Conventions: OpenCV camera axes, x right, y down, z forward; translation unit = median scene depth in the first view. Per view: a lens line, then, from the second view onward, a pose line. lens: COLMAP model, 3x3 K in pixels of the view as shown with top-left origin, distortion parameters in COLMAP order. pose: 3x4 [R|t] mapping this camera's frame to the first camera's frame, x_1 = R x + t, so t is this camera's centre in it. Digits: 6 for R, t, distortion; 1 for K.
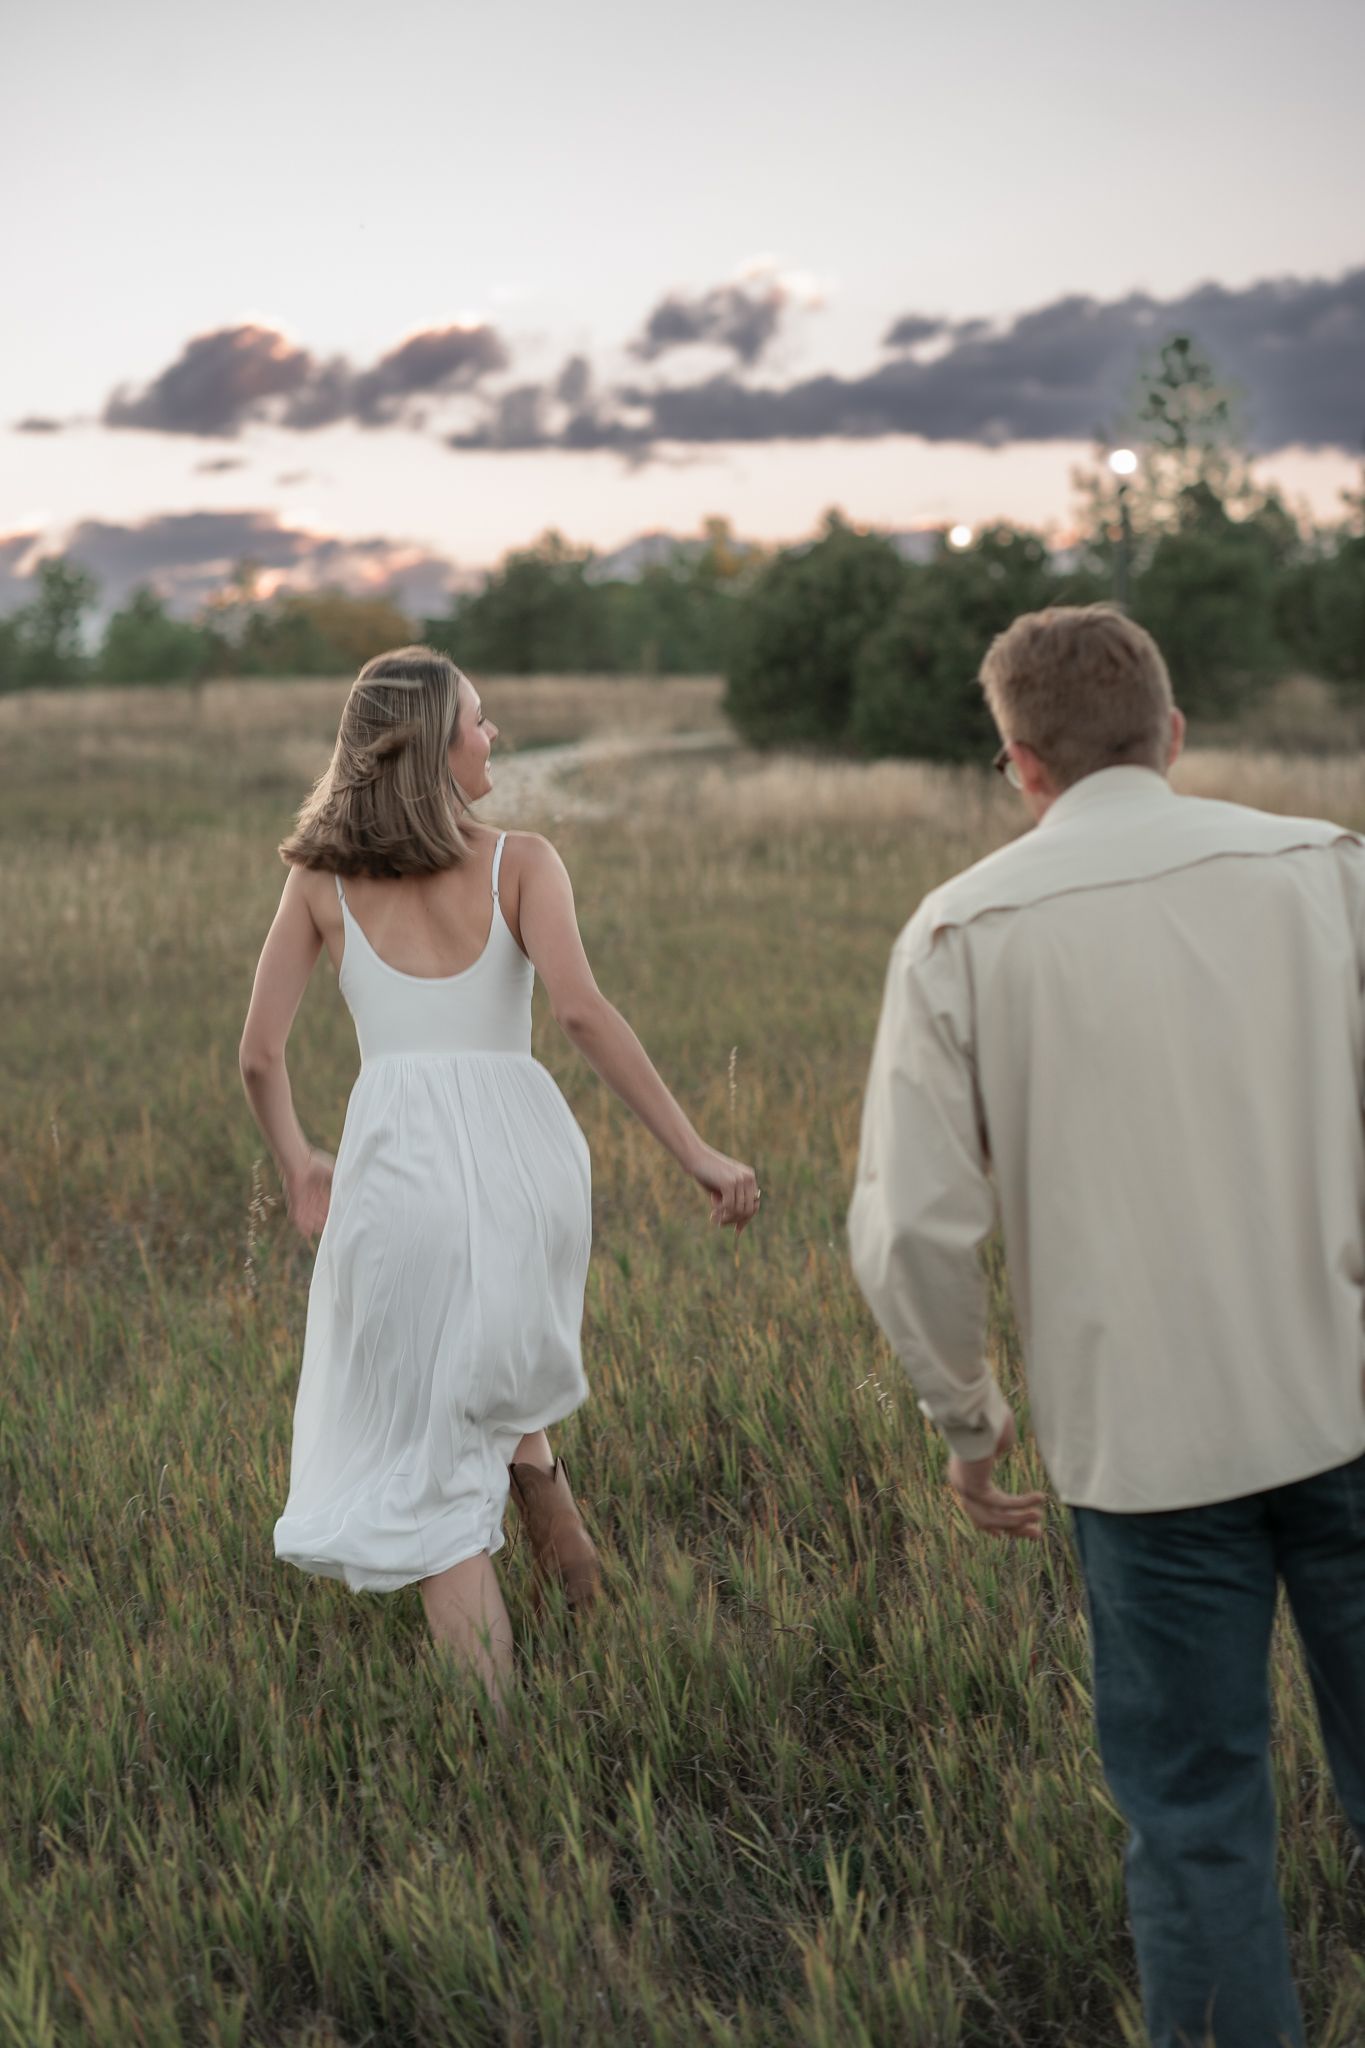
lens RADIAL K [[5105.0, 0, 682.5], [0, 5105.0, 1024.0], [0, 0, 1]] dist [0.176309, -3.416045]
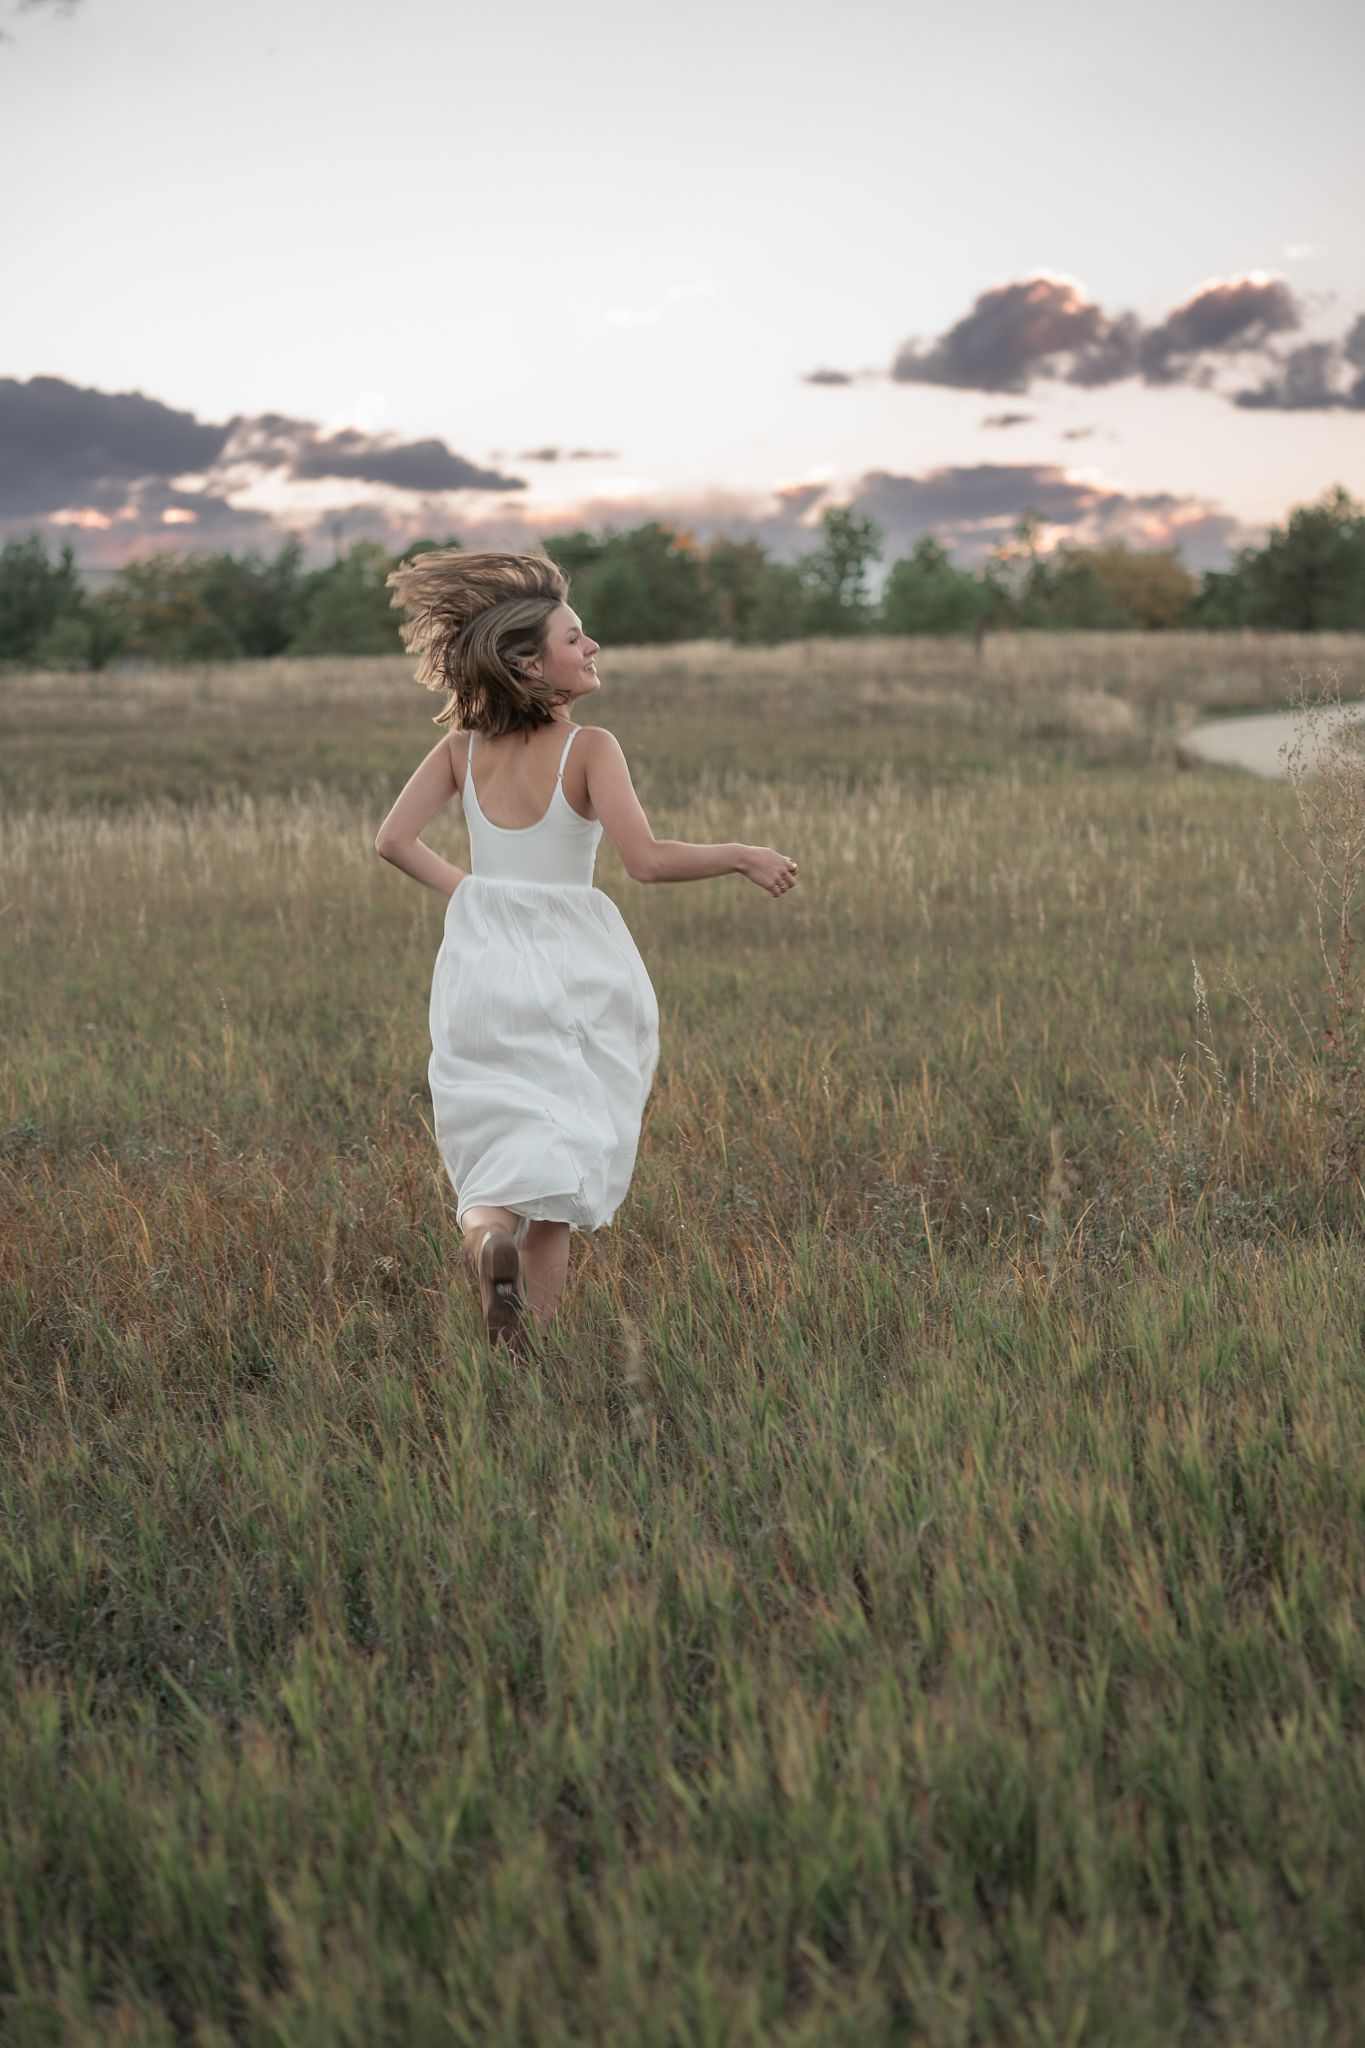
lens RADIAL K [[5105.0, 0, 682.5], [0, 5105.0, 1024.0], [0, 0, 1]] dist [0.176309, -3.416045]
pose [[0.988212, 0.033702, -0.149336, -0.019528], [-0.032315, 0.999409, 0.011706, 0.000525], [0.149643, -0.006742, 0.988717, 0.138166]]
